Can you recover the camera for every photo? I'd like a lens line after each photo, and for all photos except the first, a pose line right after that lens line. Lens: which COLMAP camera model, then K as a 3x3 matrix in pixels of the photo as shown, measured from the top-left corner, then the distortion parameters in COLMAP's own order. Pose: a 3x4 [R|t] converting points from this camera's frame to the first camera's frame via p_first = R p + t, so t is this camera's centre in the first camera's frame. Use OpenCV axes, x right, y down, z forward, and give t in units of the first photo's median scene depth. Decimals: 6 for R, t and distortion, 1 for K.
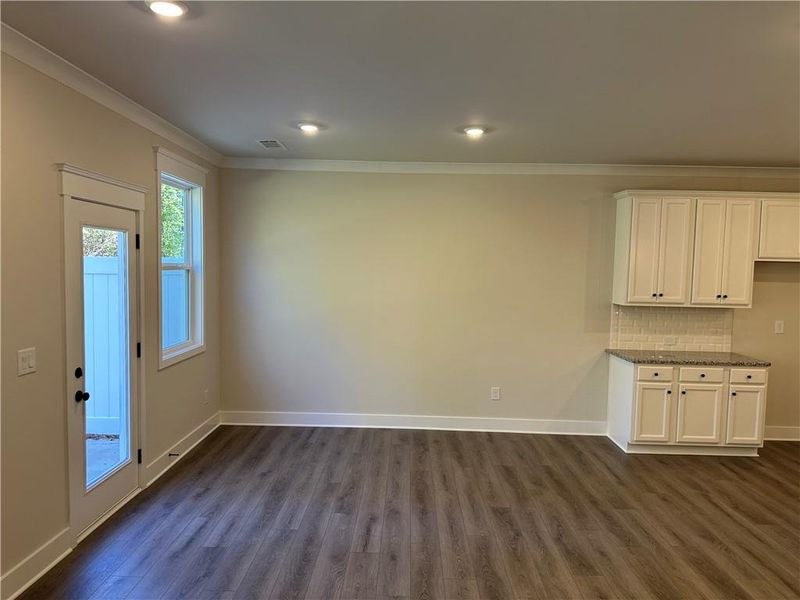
lens RADIAL K [[564.3, 0, 400.0], [0, 564.3, 300.0], [0, 0, 1]] dist [0.003284, -0.005634]
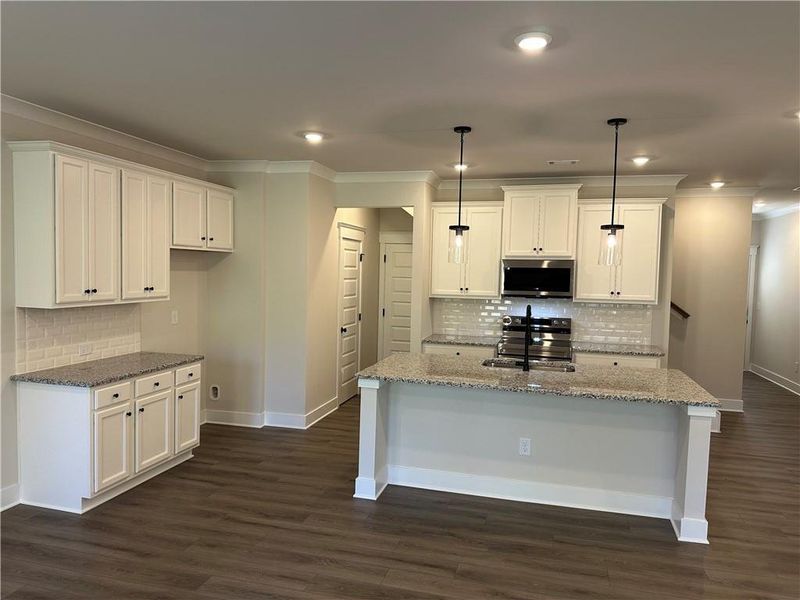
lens RADIAL K [[564.3, 0, 400.0], [0, 564.3, 300.0], [0, 0, 1]] dist [0.003284, -0.005634]
pose [[0.243488, -0.068427, 0.967487, -0.178021], [0.040952, 0.997344, 0.060233, -0.026389], [-0.969039, 0.024954, 0.245643, 0.434401]]
